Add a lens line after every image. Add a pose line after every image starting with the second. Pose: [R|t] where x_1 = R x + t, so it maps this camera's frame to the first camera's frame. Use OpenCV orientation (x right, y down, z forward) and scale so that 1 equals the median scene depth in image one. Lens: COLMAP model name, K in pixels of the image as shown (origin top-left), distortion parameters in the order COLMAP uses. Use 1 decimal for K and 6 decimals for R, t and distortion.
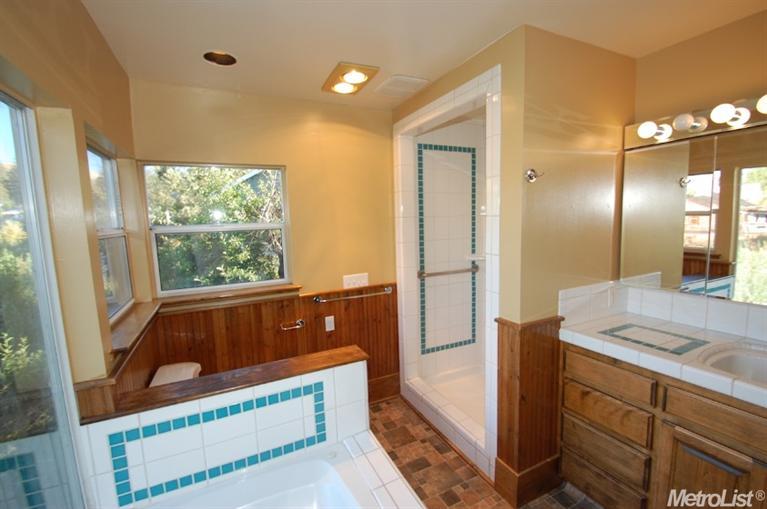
lens RADIAL K [[338.0, 0, 380.1], [0, 338.0, 255.6], [0, 0, 1]] dist [0.009971, -0.014725]
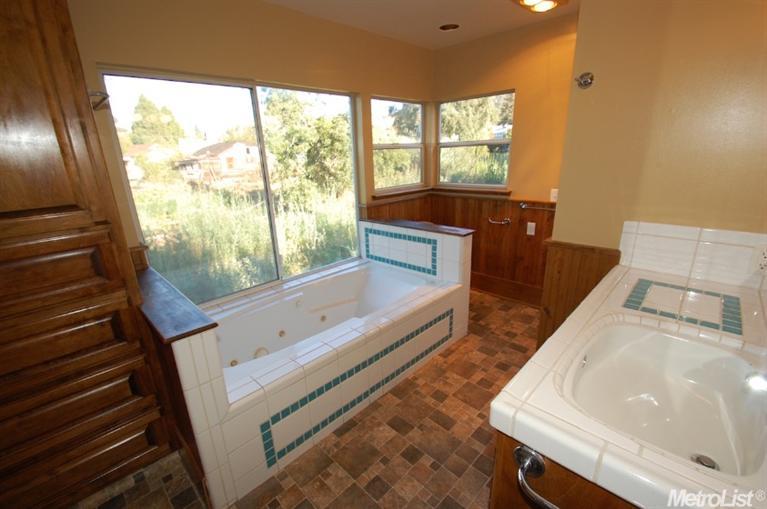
lens RADIAL K [[338.0, 0, 380.1], [0, 338.0, 255.6], [0, 0, 1]] dist [0.009971, -0.014725]
pose [[0.343793, 0.296781, -0.890914, 1.156433], [-0.082406, 0.954619, 0.286203, -0.003852], [0.935423, -0.024978, 0.352647, 0.148186]]
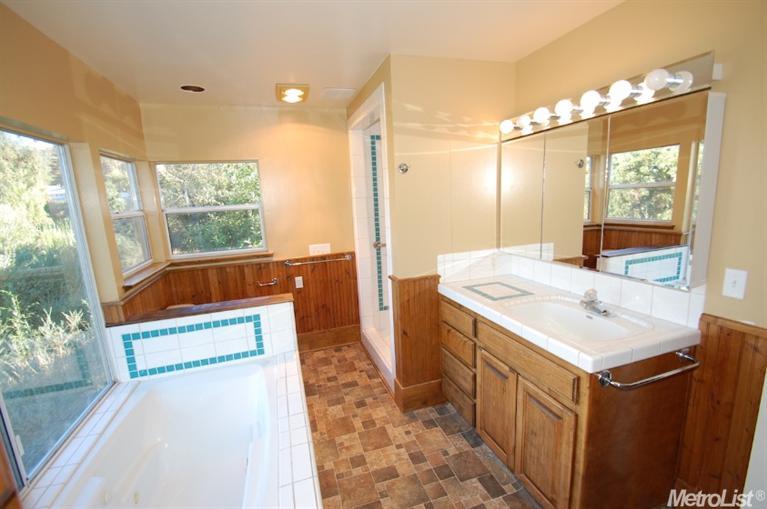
lens RADIAL K [[338.0, 0, 380.1], [0, 338.0, 255.6], [0, 0, 1]] dist [0.009971, -0.014725]
pose [[0.990153, 0.008933, -0.139702, 0.521444], [0.001129, 0.997420, 0.071778, 0.011980], [0.139982, -0.071229, 0.987589, -0.342267]]
